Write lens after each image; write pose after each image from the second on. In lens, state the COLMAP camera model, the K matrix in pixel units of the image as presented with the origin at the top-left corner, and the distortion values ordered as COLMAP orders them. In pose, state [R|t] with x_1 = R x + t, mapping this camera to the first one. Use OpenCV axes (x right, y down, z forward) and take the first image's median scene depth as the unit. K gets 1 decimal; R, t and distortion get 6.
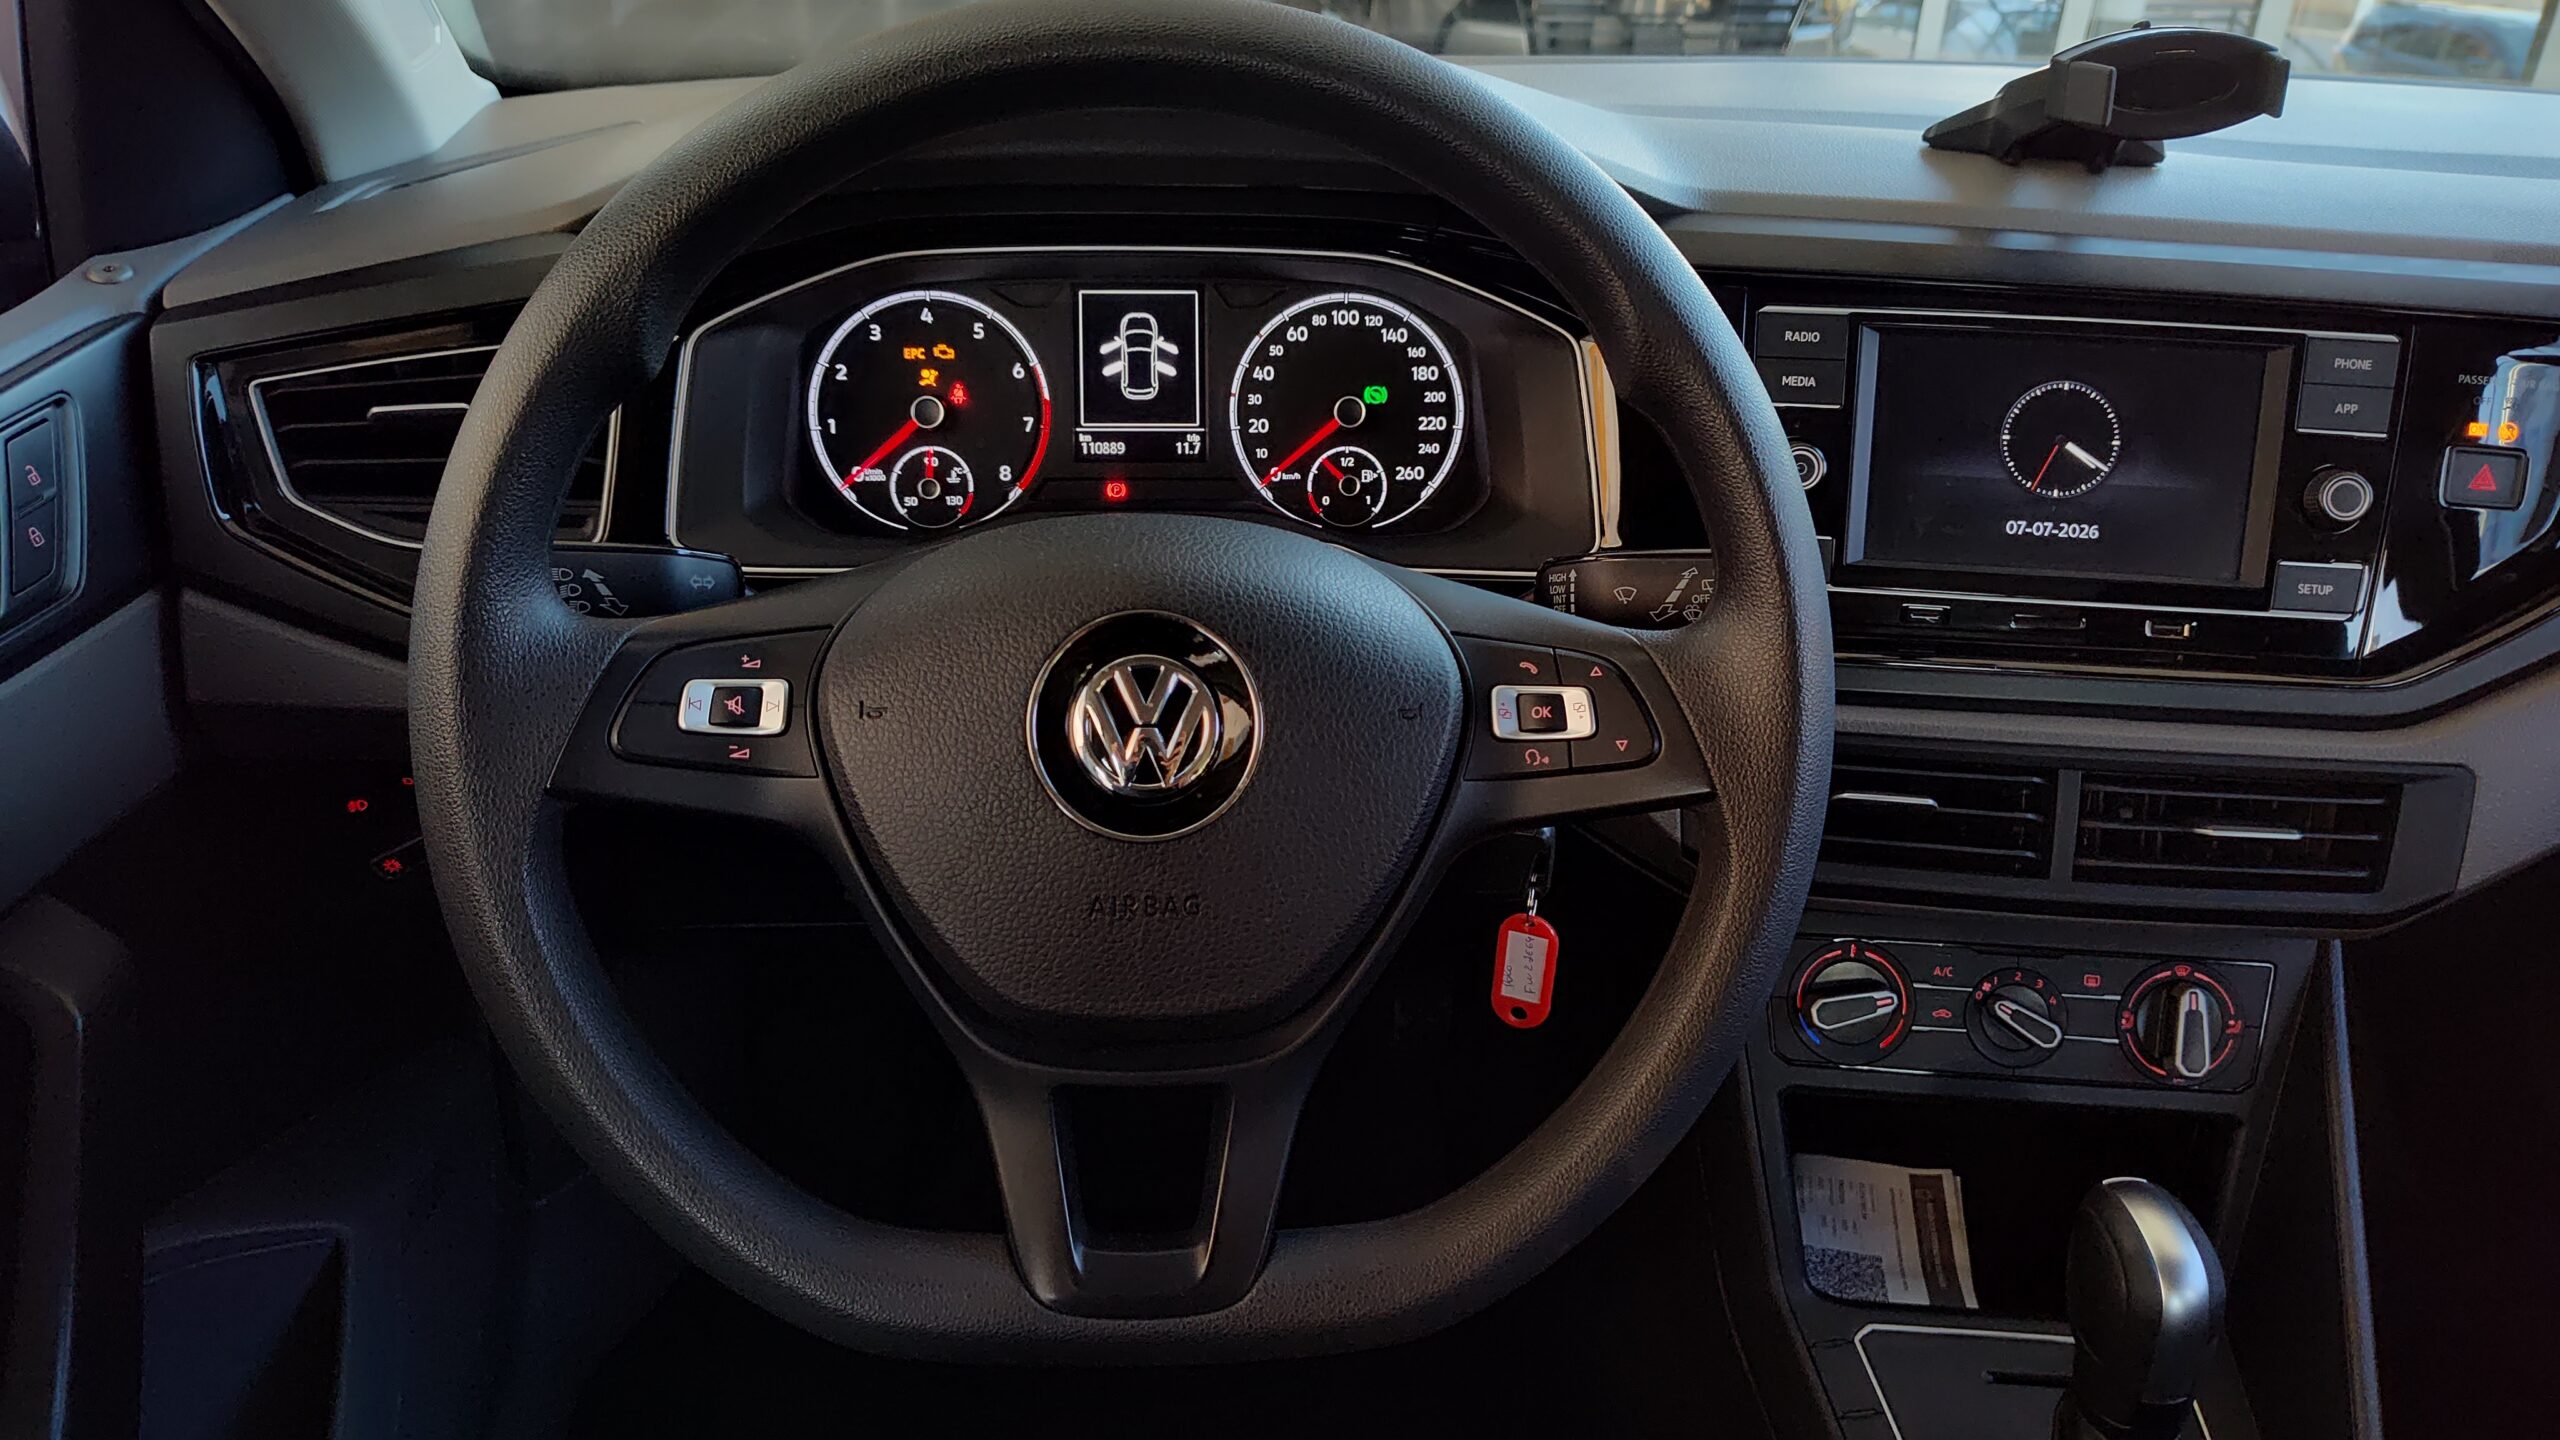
lens RADIAL K [[1724.9, 0, 1254.3], [0, 1724.9, 713.6], [0, 0, 1]] dist [-0.005693, -0.000446]
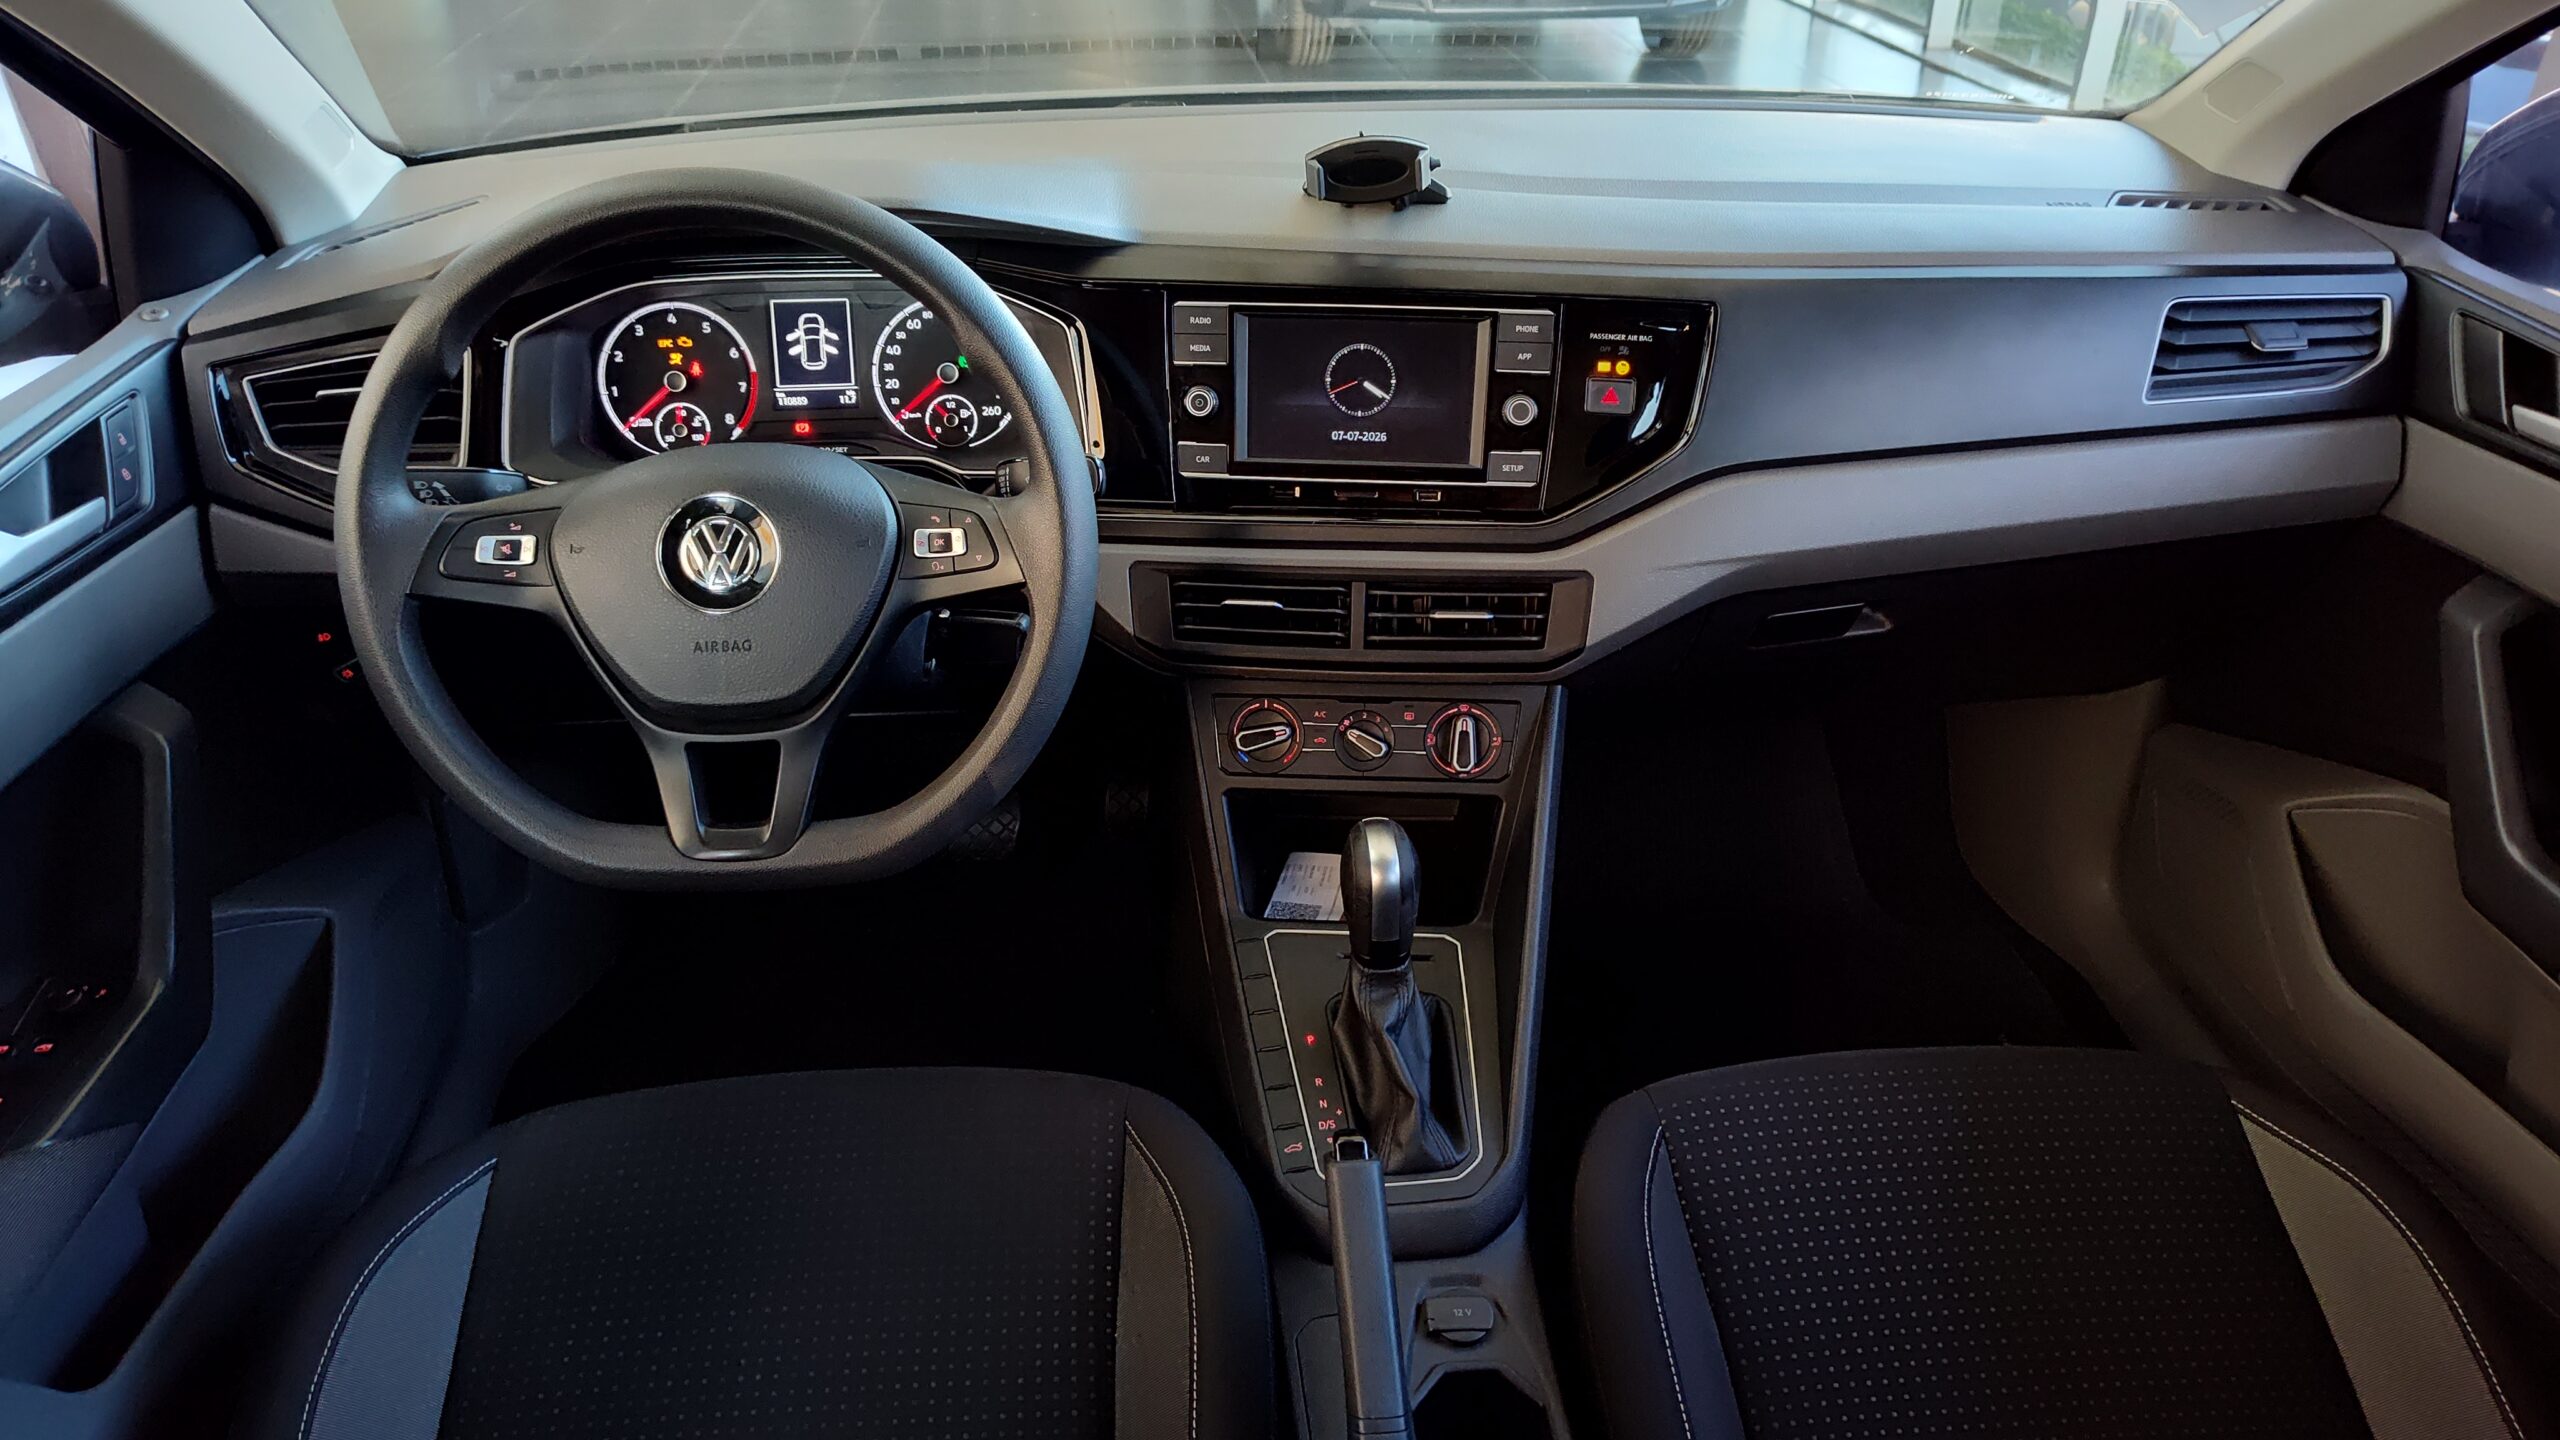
lens RADIAL K [[1703.4, 0, 1280.0], [0, 1703.4, 720.0], [0, 0, 1]] dist [0.006262, -0.018371]
pose [[0.999518, -0.030290, 0.006736, 0.343616], [0.029929, 0.998379, 0.048417, 0.075464], [-0.008192, -0.048192, 0.998804, -0.578121]]
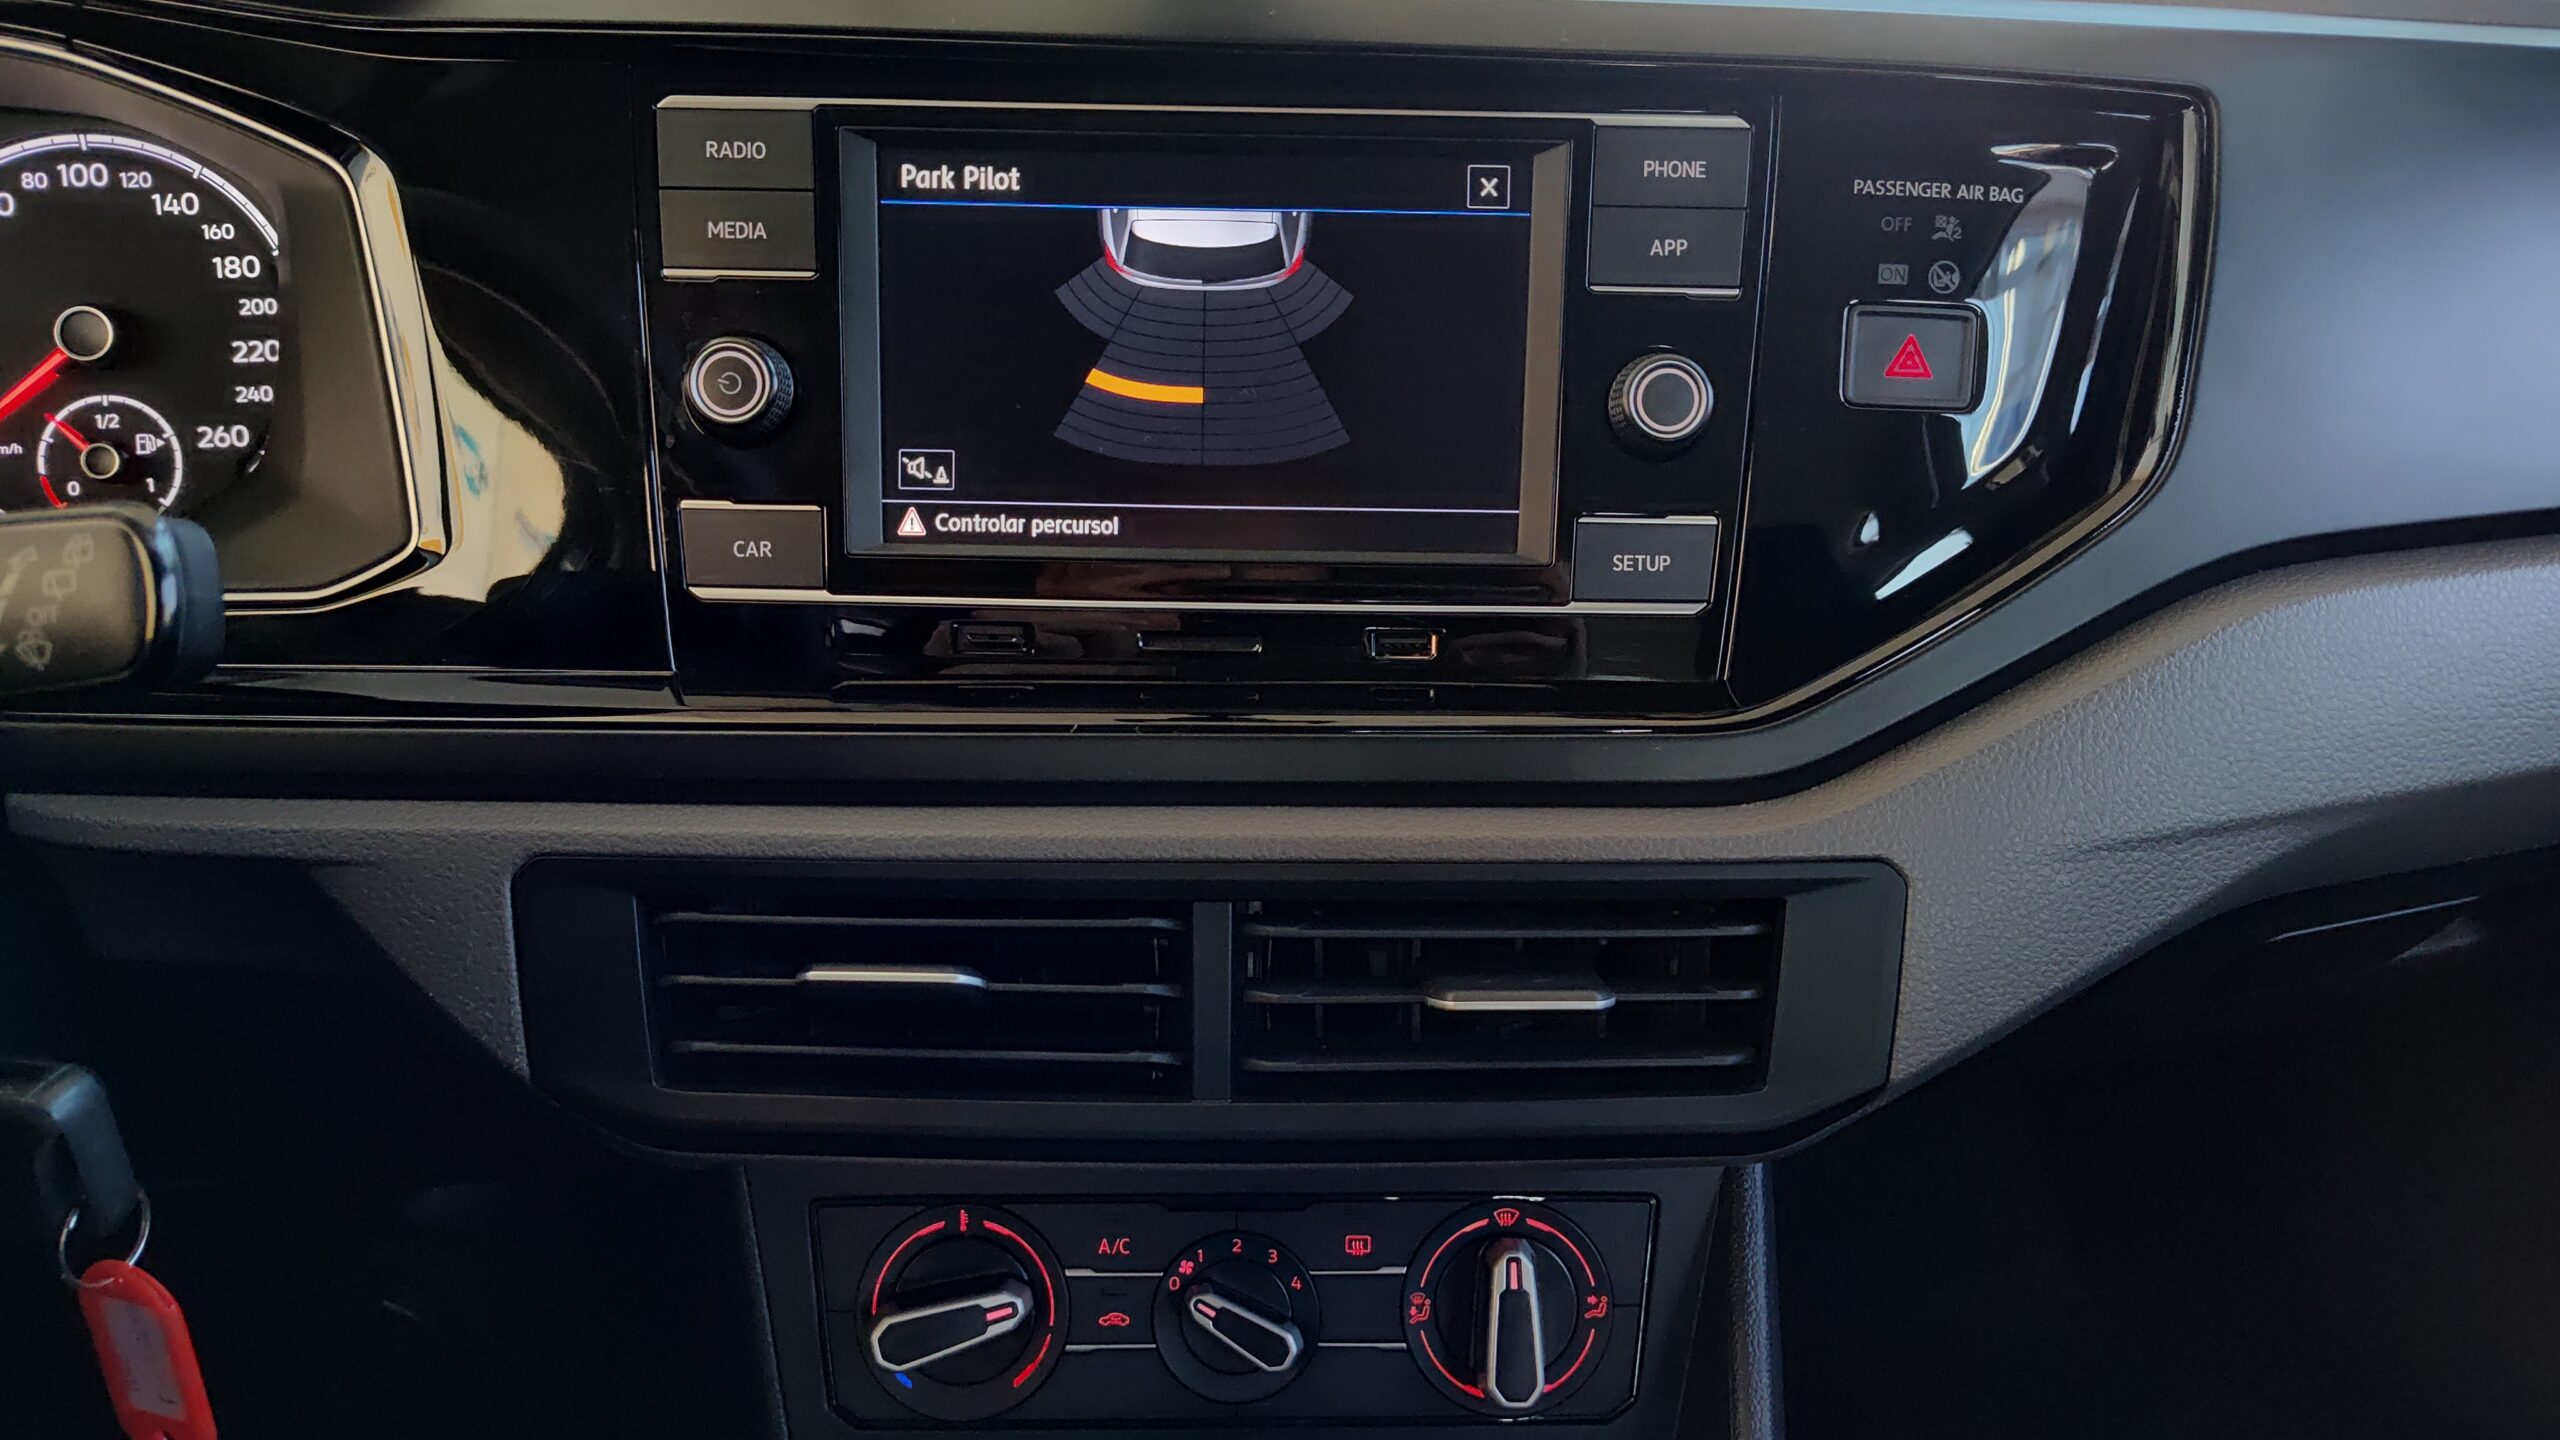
lens RADIAL K [[1647.5, 0, 1280.0], [0, 1647.5, 720.0], [0, 0, 1]] dist [0.054147, -0.066881]
pose [[0.994160, -0.049118, 0.096092, 0.401490], [0.052141, 0.998212, -0.029213, -0.008529], [-0.094485, 0.034053, 0.994944, 0.419587]]
